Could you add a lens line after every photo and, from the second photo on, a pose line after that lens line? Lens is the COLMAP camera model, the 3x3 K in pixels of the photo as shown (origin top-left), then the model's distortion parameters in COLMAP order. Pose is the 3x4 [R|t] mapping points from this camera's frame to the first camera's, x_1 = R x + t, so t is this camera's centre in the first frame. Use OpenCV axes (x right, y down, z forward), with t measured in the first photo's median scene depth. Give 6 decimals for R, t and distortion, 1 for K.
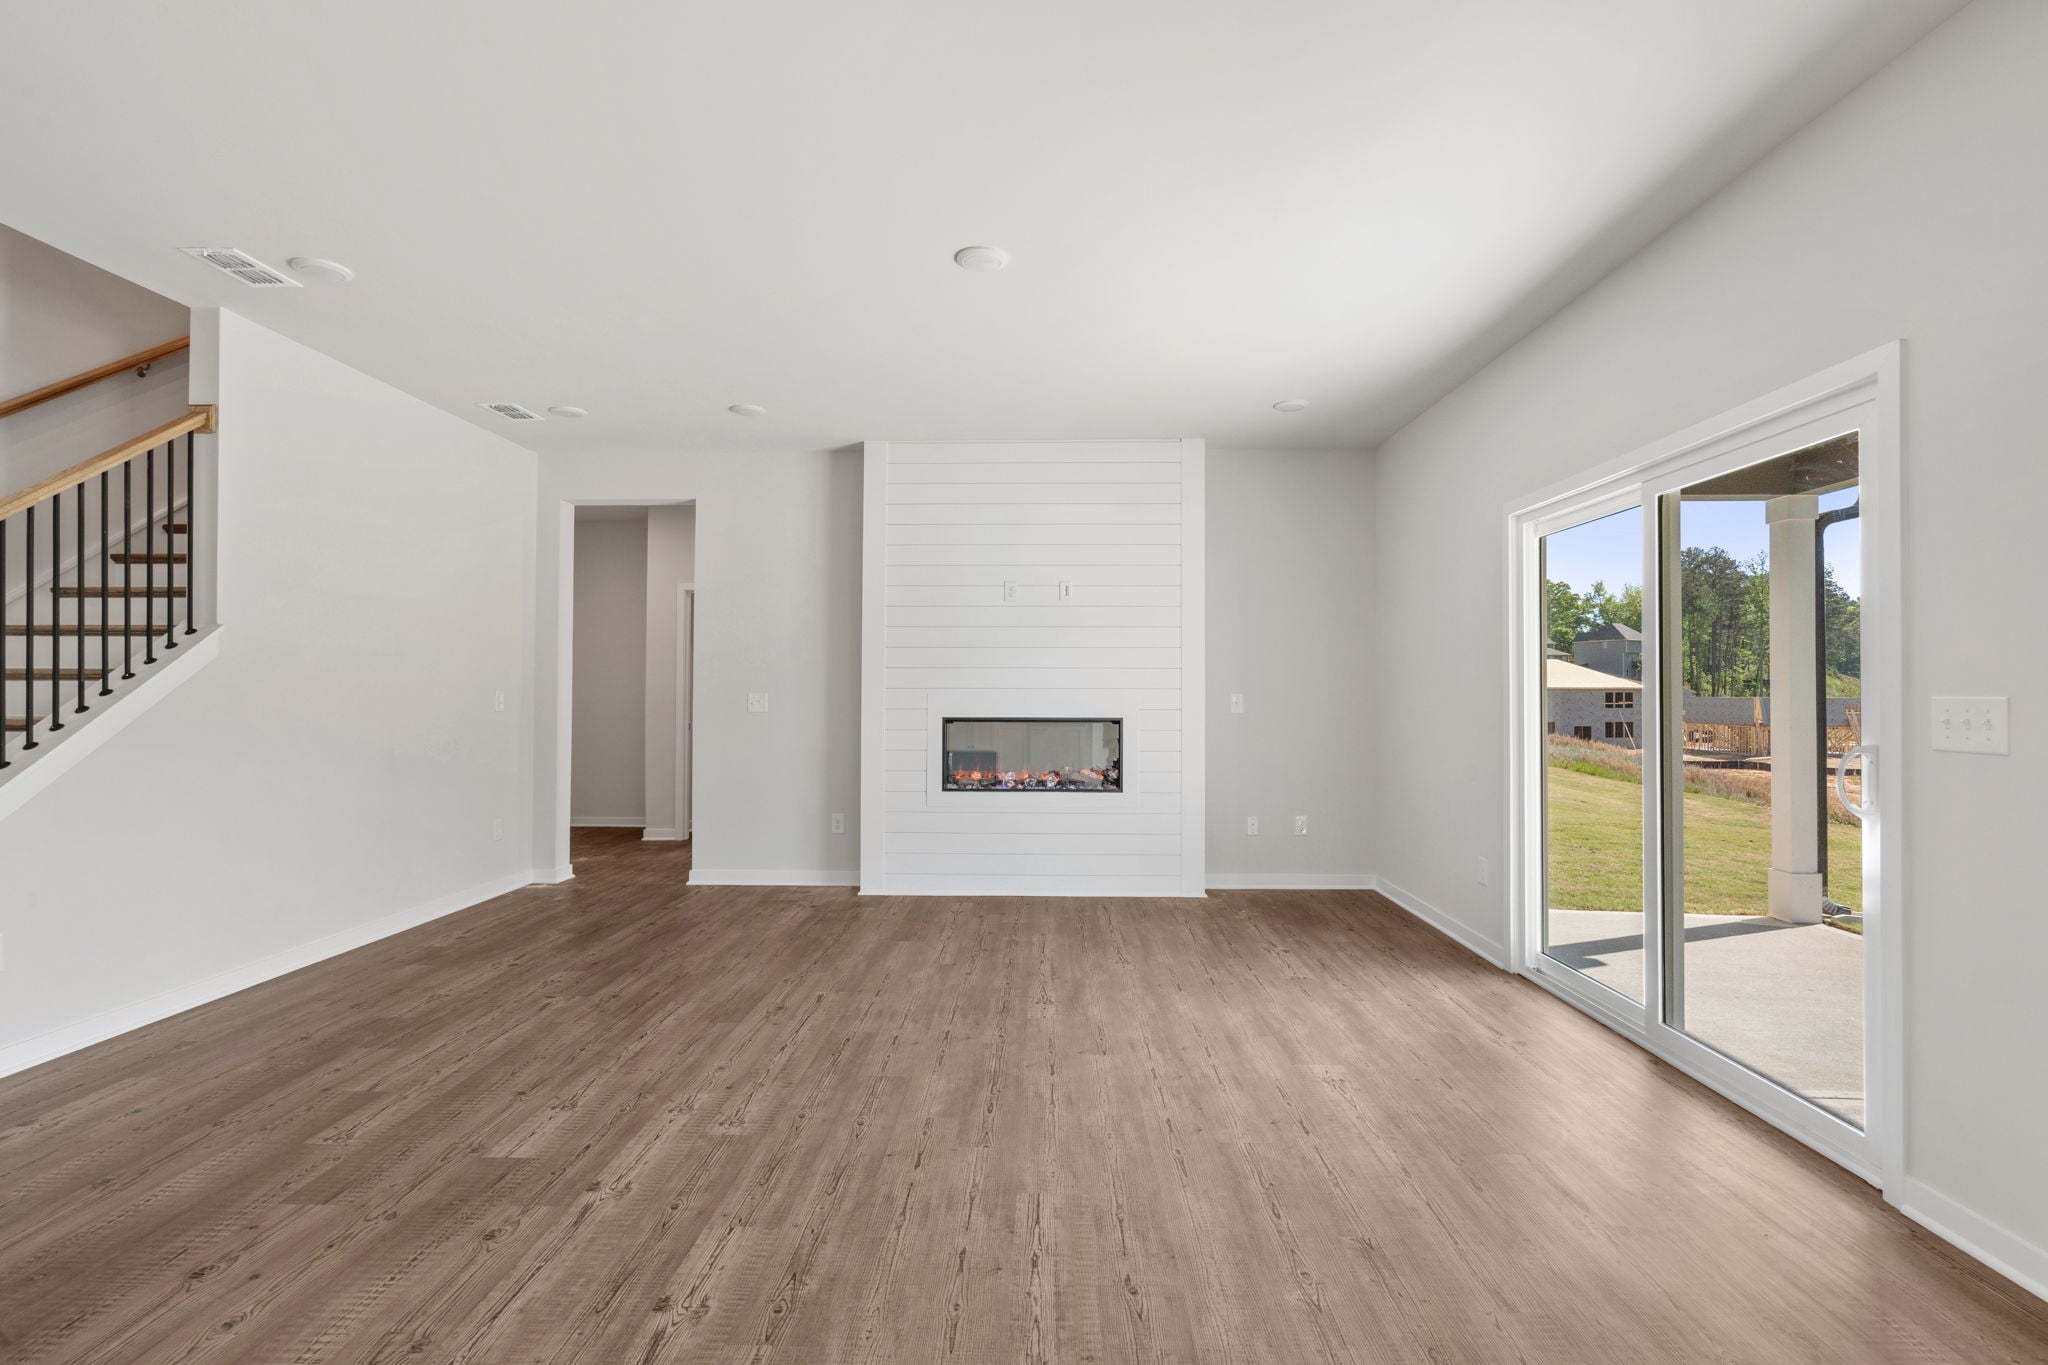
lens RADIAL K [[932.3, 0, 1023.8], [0, 932.3, 680.8], [0, 0, 1]] dist [-0.003046, 0.001272]
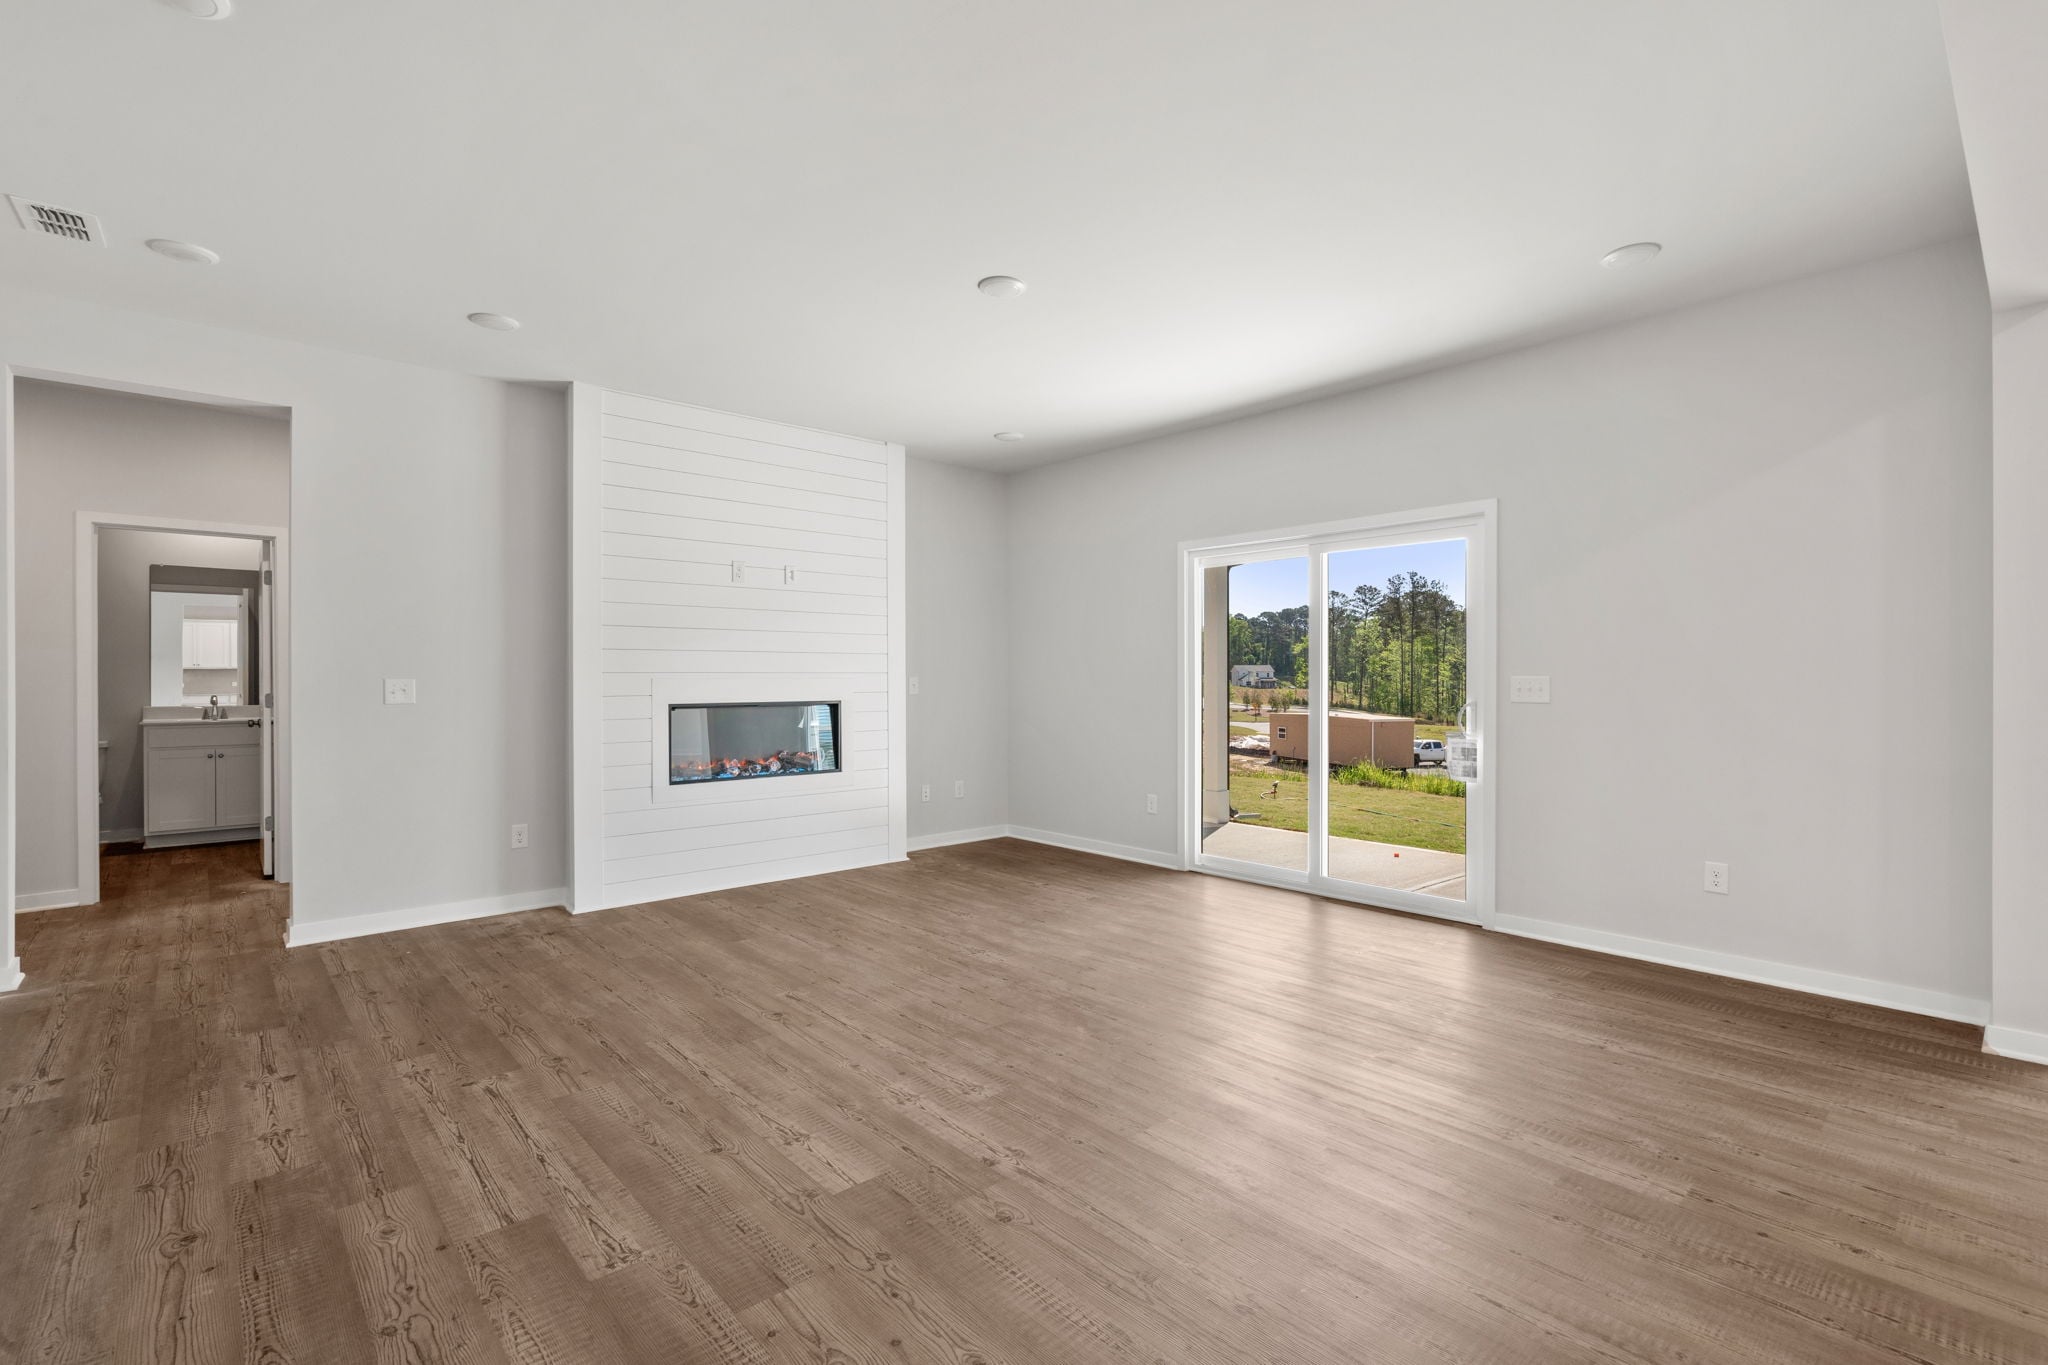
lens RADIAL K [[932.3, 0, 1030.6], [0, 932.3, 679.2], [0, 0, 1]] dist [-0.003046, 0.001272]
pose [[0.719009, -0.005792, 0.694976, -0.700719], [-0.005484, 0.999887, 0.014006, 0.000105], [-0.694979, -0.013882, 0.718896, 0.149724]]
